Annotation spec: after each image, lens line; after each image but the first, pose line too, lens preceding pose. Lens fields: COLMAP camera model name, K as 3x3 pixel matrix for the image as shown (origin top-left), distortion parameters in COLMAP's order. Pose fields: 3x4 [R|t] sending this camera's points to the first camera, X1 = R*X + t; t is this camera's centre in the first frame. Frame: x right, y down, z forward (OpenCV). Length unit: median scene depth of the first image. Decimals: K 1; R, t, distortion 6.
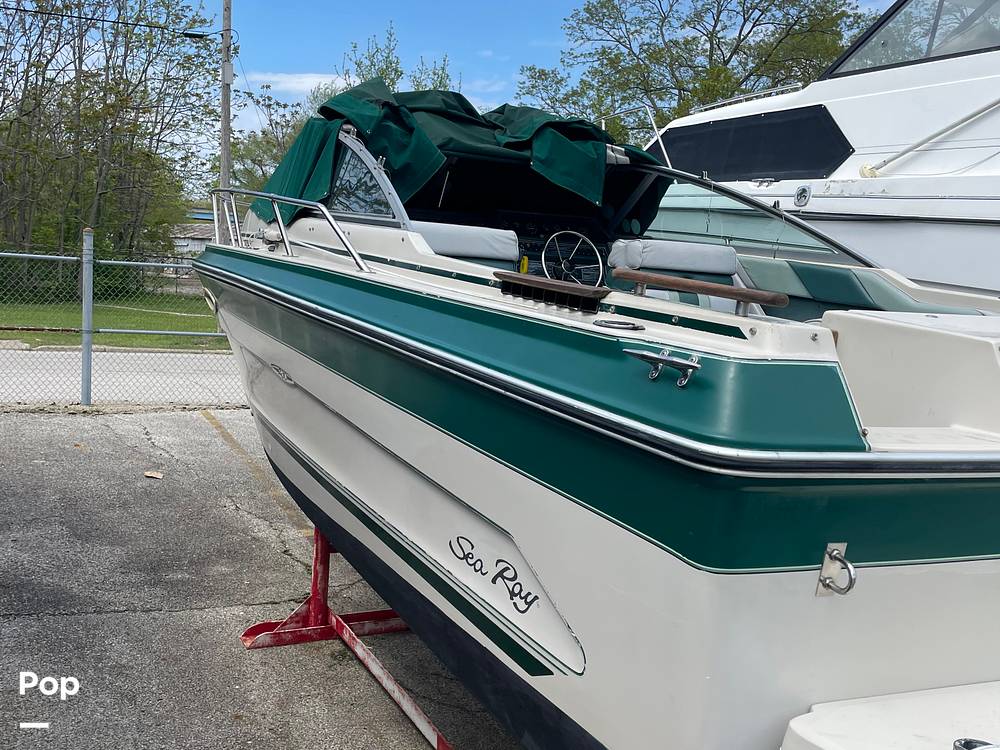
lens RADIAL K [[1014.8, 0, 494.3], [0, 1014.8, 381.4], [0, 0, 1]] dist [0.042674, 0.000000]
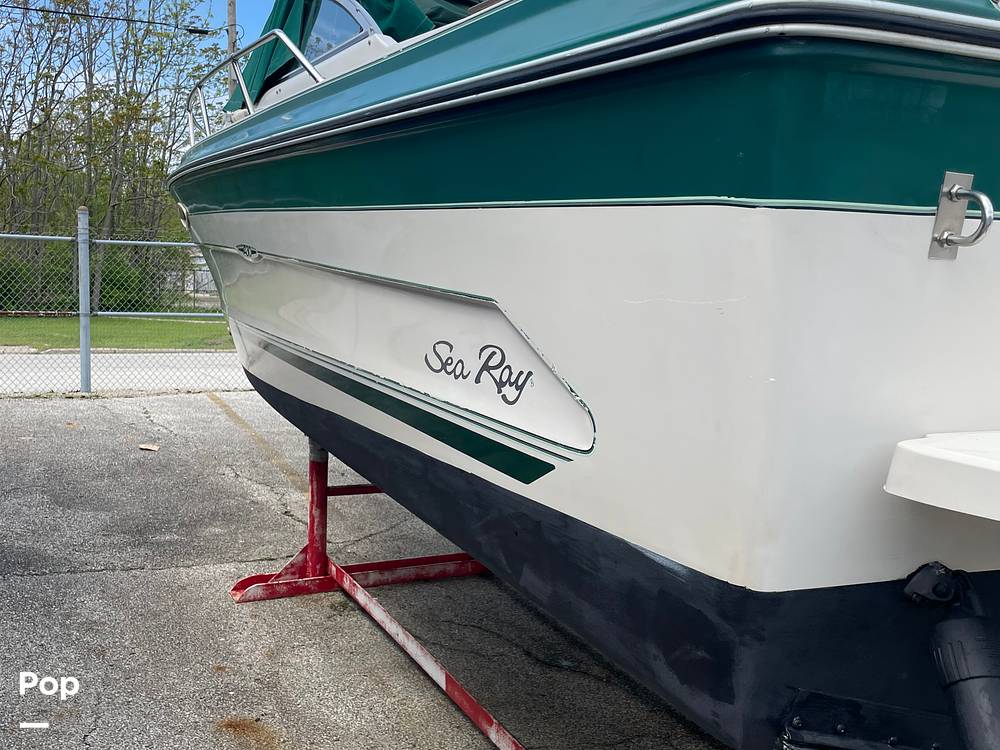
lens RADIAL K [[1014.8, 0, 510.6], [0, 1014.8, 375.3], [0, 0, 1]] dist [0.042674, 0.000000]
pose [[0.999230, -0.037520, -0.011468, 0.014072], [0.037207, 0.998960, -0.026346, 0.091012], [0.012445, 0.025899, 0.999587, 0.101451]]
